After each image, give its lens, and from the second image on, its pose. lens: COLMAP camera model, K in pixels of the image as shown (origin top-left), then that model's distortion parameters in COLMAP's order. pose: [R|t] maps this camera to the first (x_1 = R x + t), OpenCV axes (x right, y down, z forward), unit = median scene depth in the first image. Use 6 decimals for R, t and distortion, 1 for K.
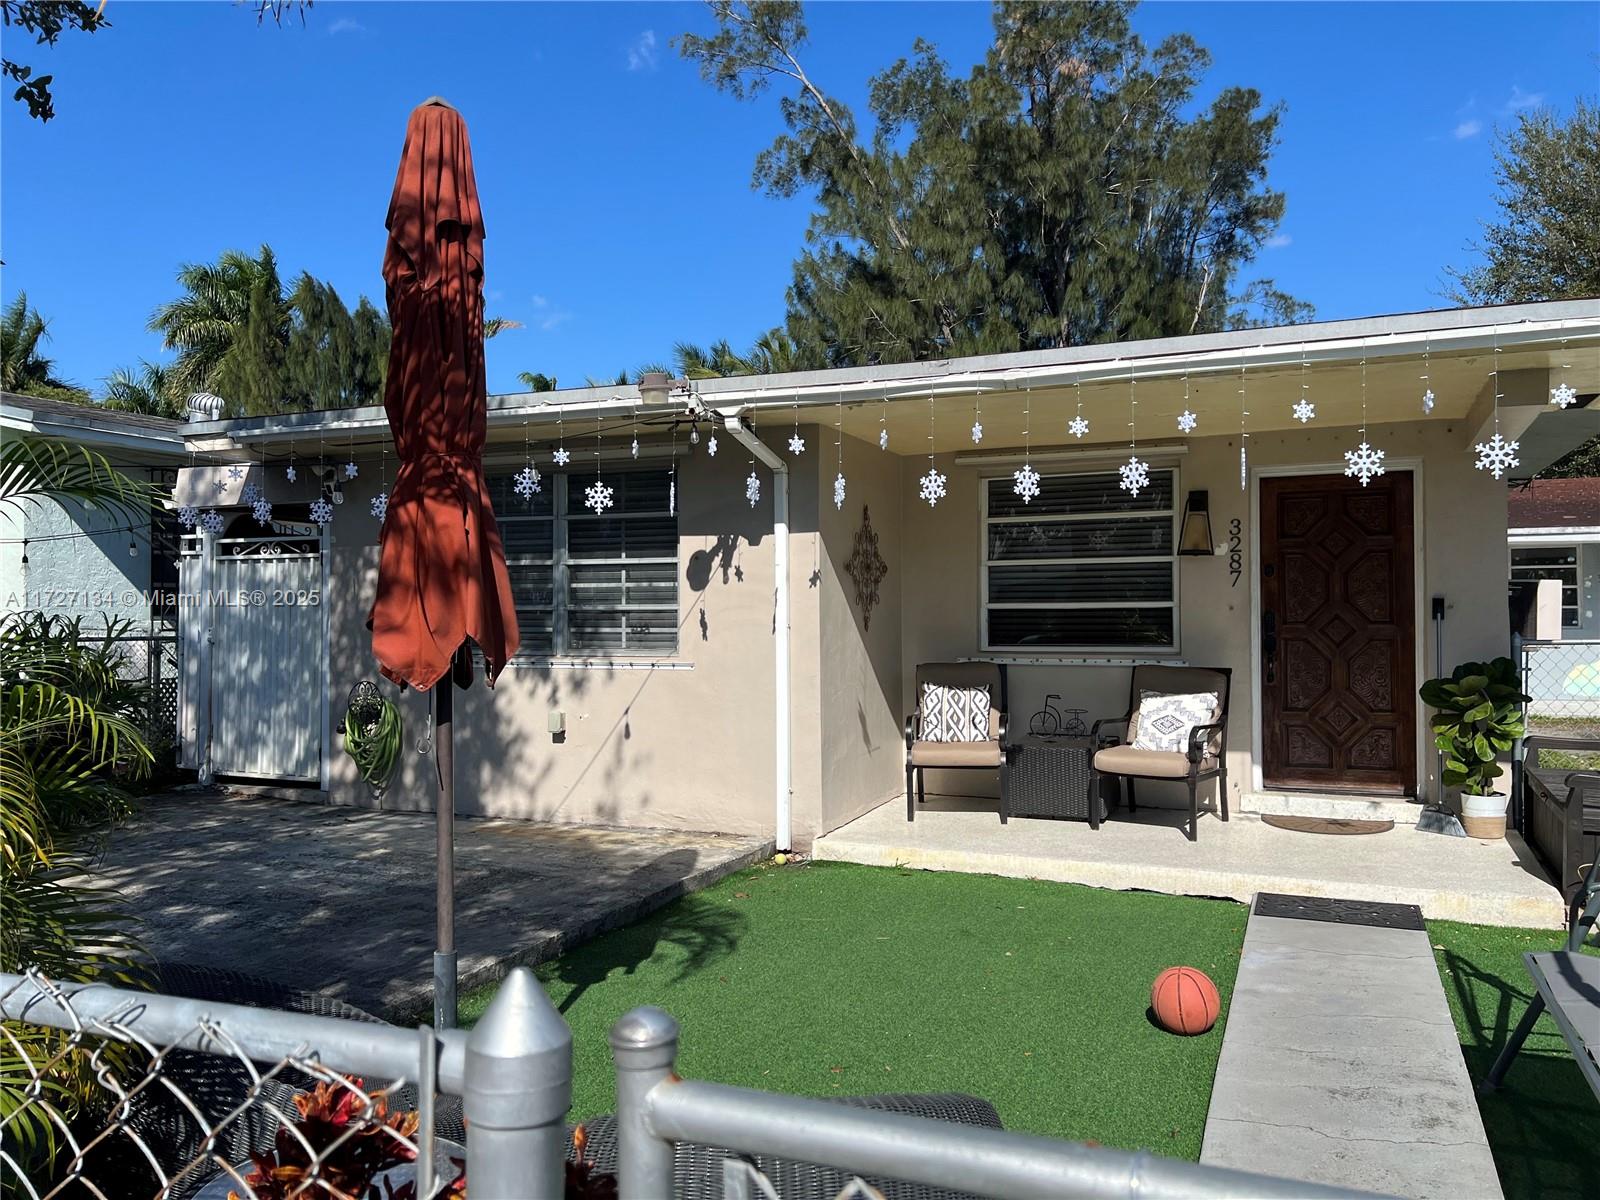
lens RADIAL K [[1253.9, 0, 799.4], [0, 1253.9, 608.3], [0, 0, 1]] dist [-0.032972, 0.001353]
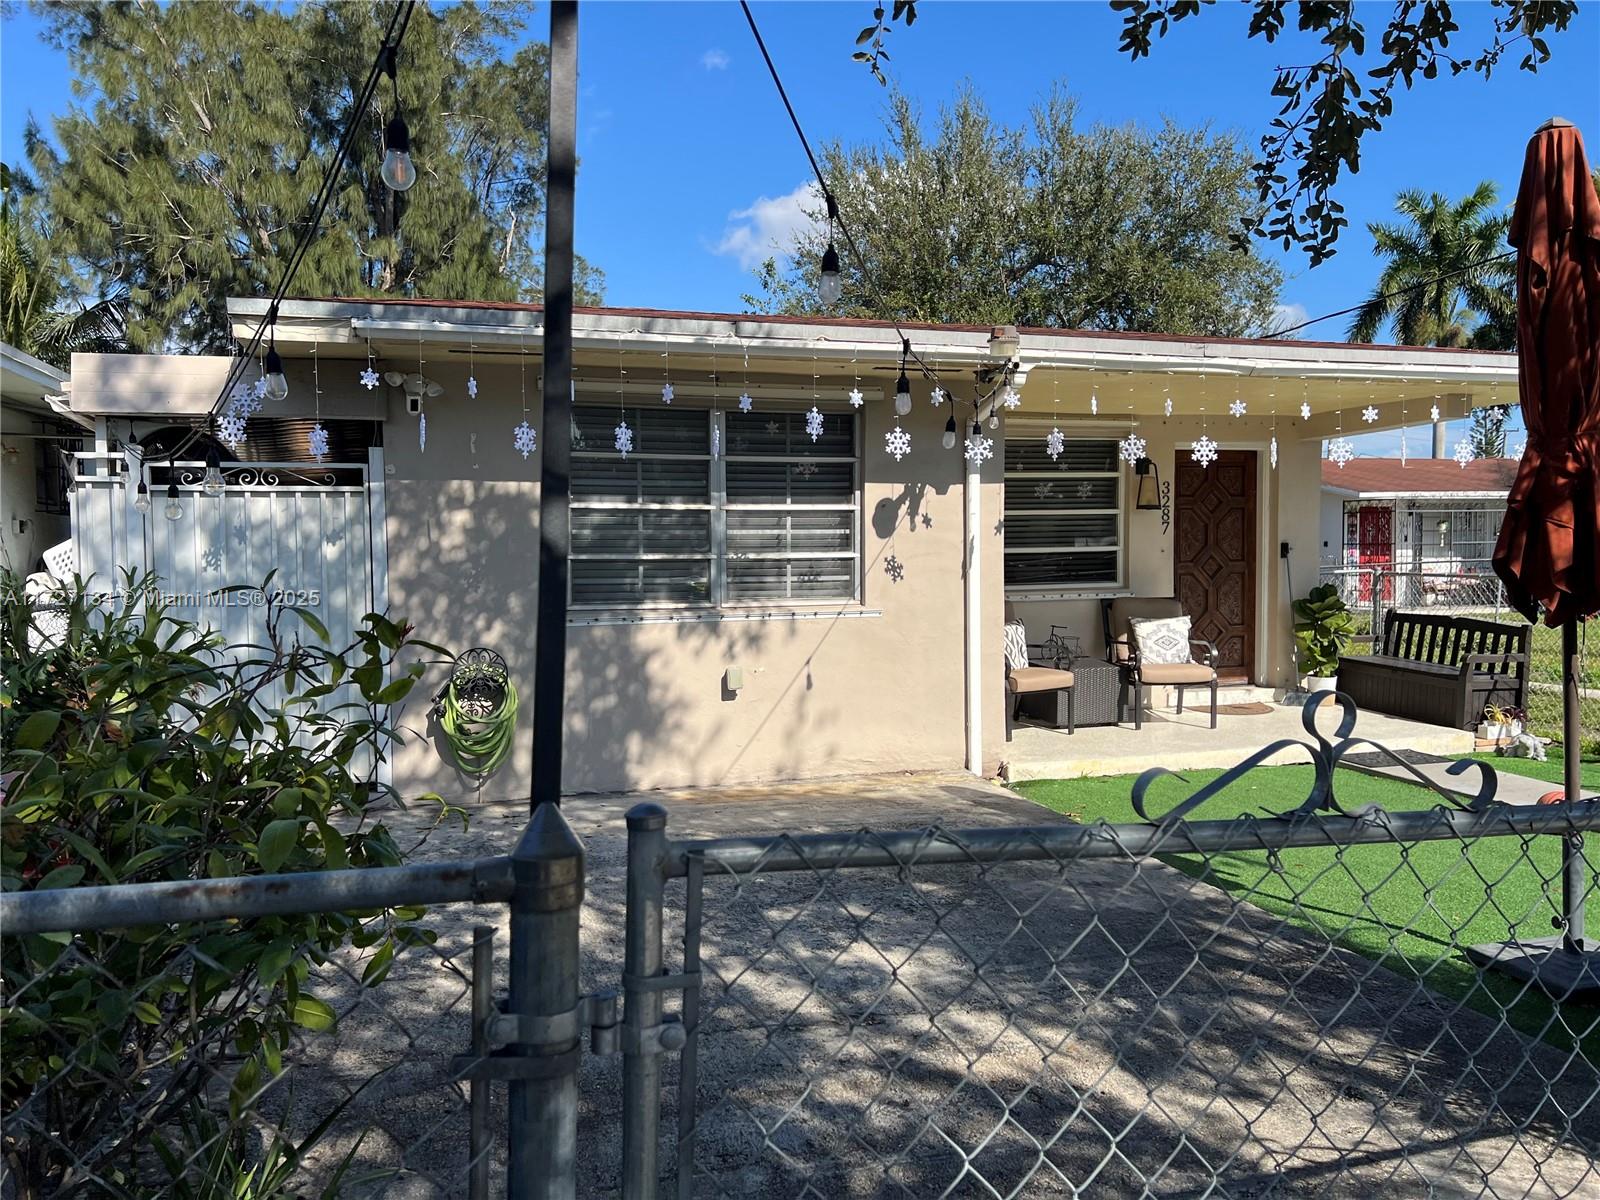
lens RADIAL K [[1199.0, 0, 799.6], [0, 1199.0, 589.7], [0, 0, 1]] dist [0.031662, -0.044851]
pose [[0.741499, -0.028288, 0.670357, -0.750398], [0.008097, 0.999415, 0.033217, -0.004714], [-0.670905, -0.019203, 0.741295, 0.314830]]
